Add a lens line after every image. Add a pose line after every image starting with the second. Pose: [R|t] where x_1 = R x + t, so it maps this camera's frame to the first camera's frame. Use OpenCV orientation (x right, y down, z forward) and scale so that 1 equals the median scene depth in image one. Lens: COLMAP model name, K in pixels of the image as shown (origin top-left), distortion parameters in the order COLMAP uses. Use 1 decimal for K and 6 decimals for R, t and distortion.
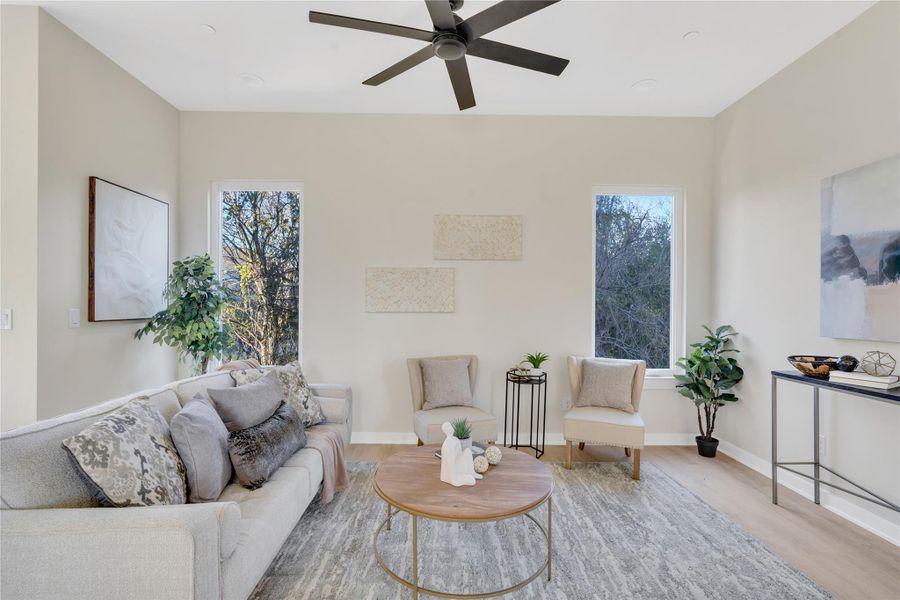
lens RADIAL K [[409.3, 0, 450.0], [0, 409.3, 300.0], [0, 0, 1]] dist [-0.004760, 0.000375]
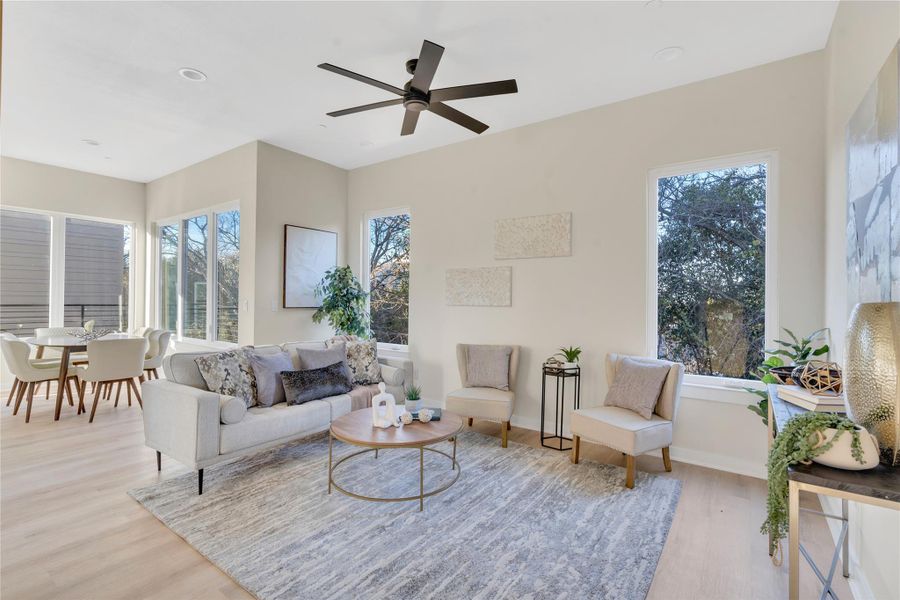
lens RADIAL K [[412.4, 0, 448.2], [0, 412.4, 288.5], [0, 0, 1]] dist [-0.002875, 0.000064]
pose [[0.808016, -0.012320, -0.589032, 0.588253], [0.000951, 0.999807, -0.019607, 0.004333], [0.589160, 0.015282, 0.807872, -0.005240]]
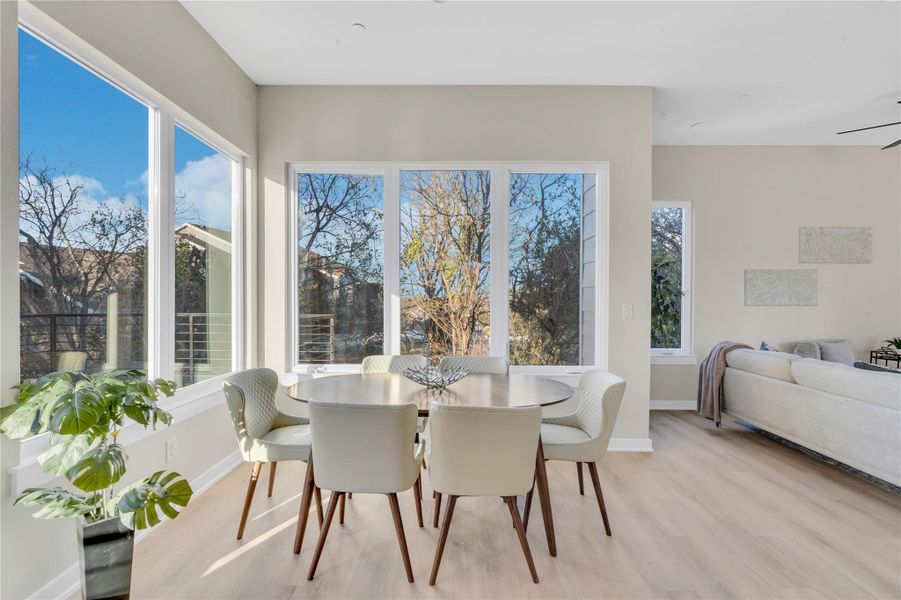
lens RADIAL K [[410.5, 0, 451.7], [0, 410.5, 313.8], [0, 0, 1]] dist [-0.002149, -0.000053]
pose [[0.999958, -0.004564, -0.007919, -1.218984], [0.004843, 0.999353, 0.035627, 0.007577], [0.007752, -0.035663, 0.999334, -0.301871]]
